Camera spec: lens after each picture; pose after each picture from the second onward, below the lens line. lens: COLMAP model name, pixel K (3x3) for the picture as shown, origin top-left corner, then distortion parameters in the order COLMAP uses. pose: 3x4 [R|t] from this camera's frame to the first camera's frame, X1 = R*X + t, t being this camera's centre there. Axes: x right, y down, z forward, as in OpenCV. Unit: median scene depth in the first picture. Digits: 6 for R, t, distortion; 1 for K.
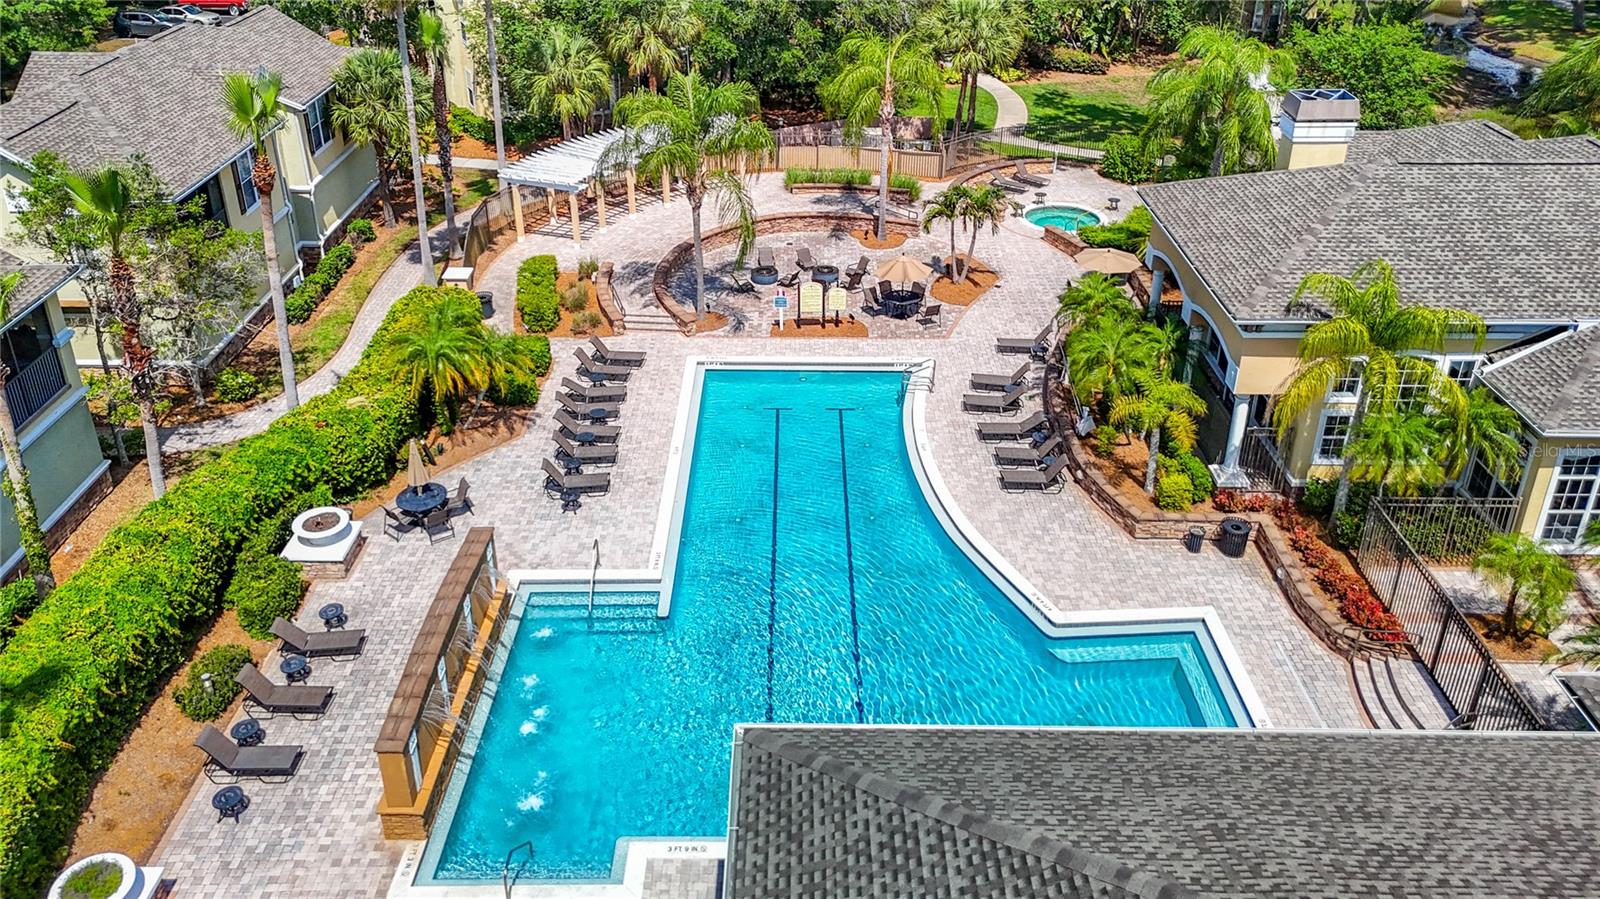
lens RADIAL K [[1179.2, 0, 799.4], [0, 1179.2, 394.2], [0, 0, 1]] dist [0.105670, -0.105380]
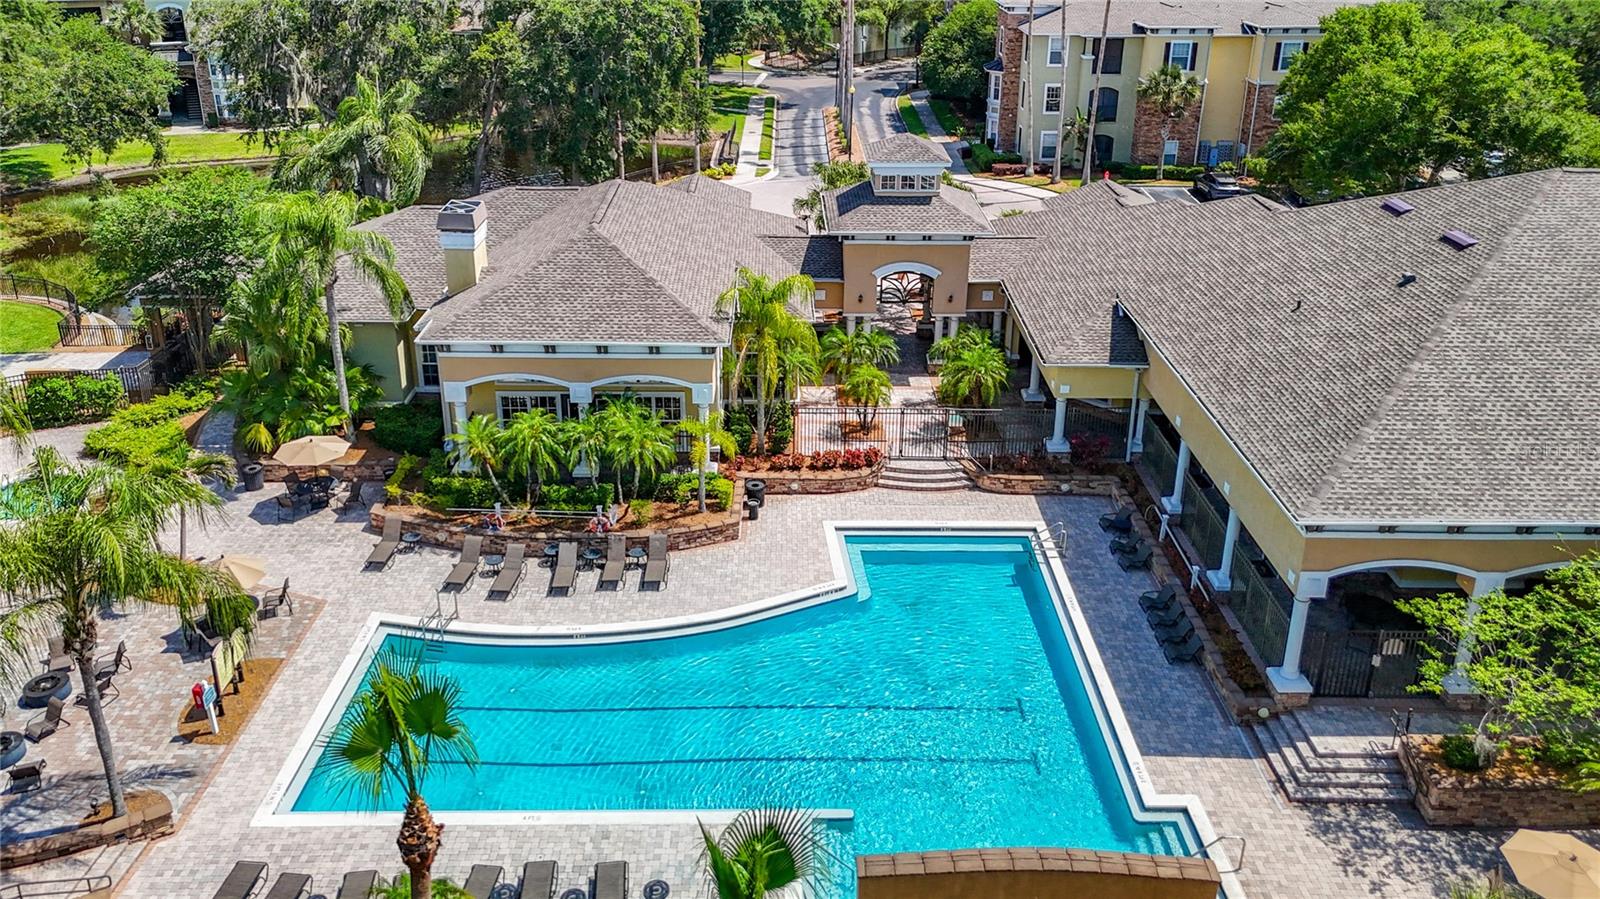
lens RADIAL K [[1179.3, 0, 787.8], [0, 1179.3, 419.1], [0, 0, 1]] dist [0.103708, -0.108995]
pose [[-0.001328, -0.425378, 0.905015, -0.690885], [0.470841, 0.798155, 0.375843, -0.368628], [-0.882217, 0.426617, 0.199225, 0.581192]]
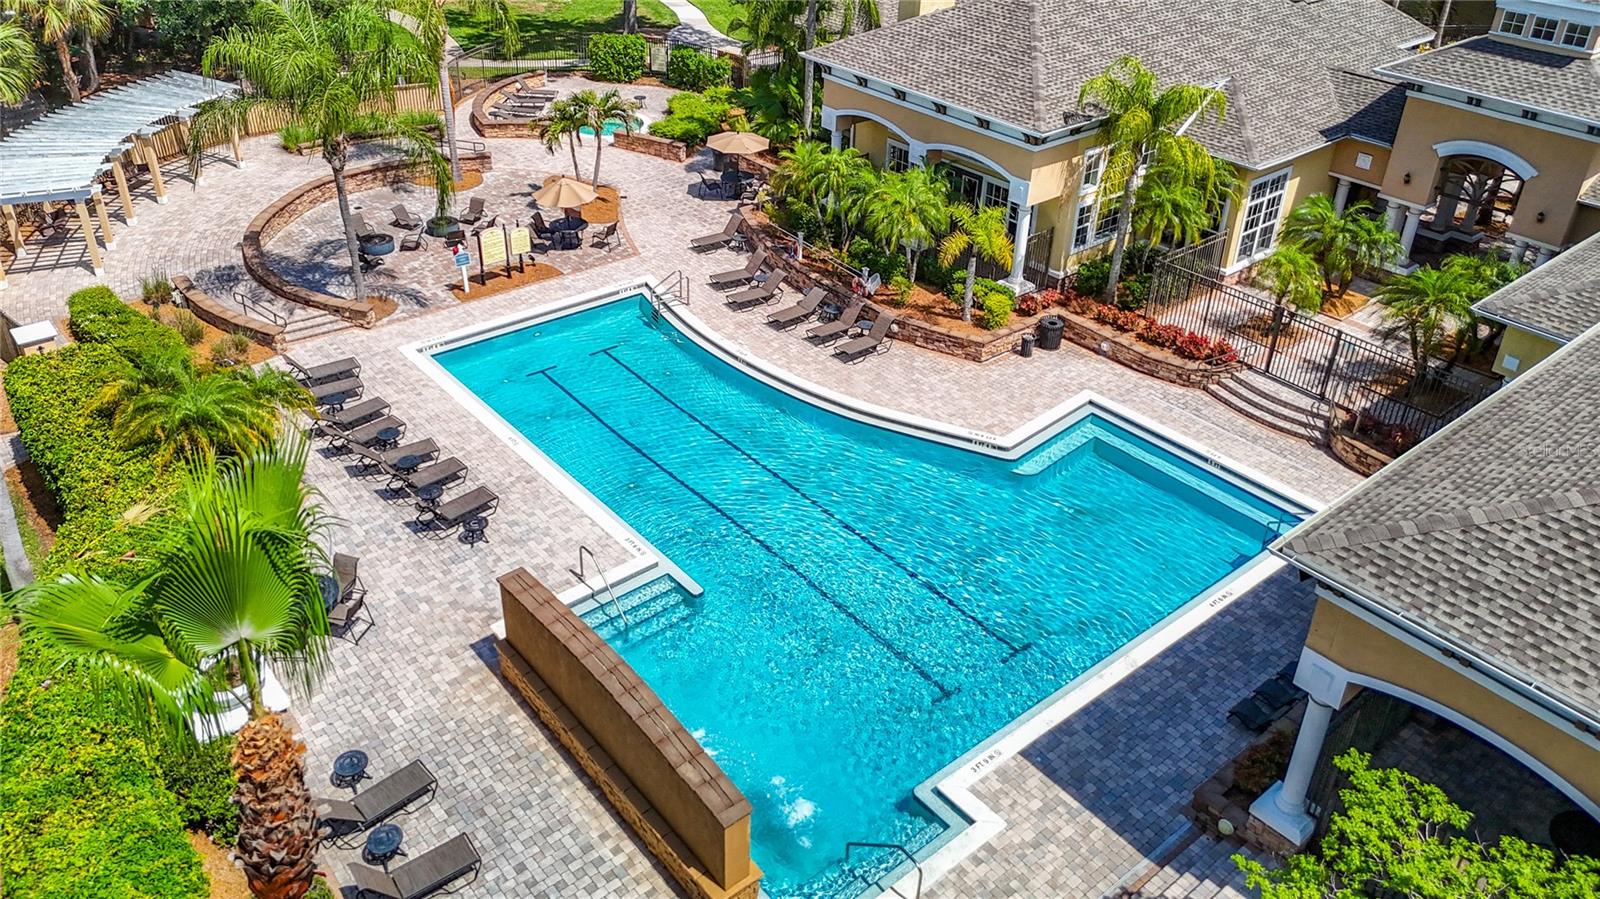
lens RADIAL K [[1179.3, 0, 787.8], [0, 1179.3, 419.1], [0, 0, 1]] dist [0.103708, -0.108995]
pose [[0.775053, -0.322500, 0.543403, -0.402389], [0.287009, 0.945799, 0.151956, -0.038715], [-0.562955, 0.038188, 0.825605, 0.191986]]
